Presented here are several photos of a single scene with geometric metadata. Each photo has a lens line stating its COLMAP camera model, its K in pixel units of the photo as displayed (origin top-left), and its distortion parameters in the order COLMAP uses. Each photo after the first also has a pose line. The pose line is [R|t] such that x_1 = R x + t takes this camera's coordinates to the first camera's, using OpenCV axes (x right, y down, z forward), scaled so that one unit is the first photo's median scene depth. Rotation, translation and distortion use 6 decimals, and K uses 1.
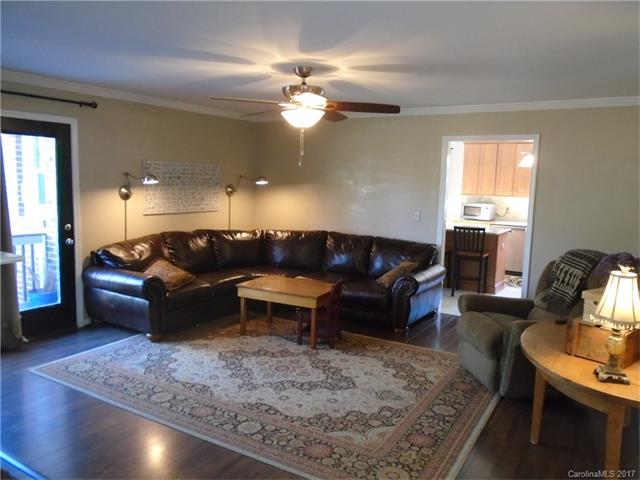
lens RADIAL K [[496.8, 0, 320.0], [0, 496.8, 240.0], [0, 0, 1]] dist [-0.005346, 0.005962]
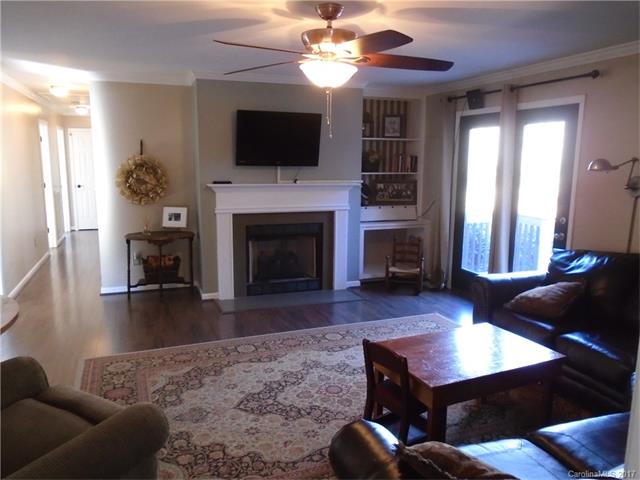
lens RADIAL K [[496.8, 0, 320.0], [0, 496.8, 240.0], [0, 0, 1]] dist [-0.005346, 0.005962]
pose [[-0.612296, 0.096403, -0.784729, 0.609896], [-0.123341, 0.968739, 0.215247, -0.168305], [0.780948, 0.228584, -0.581265, 1.535772]]
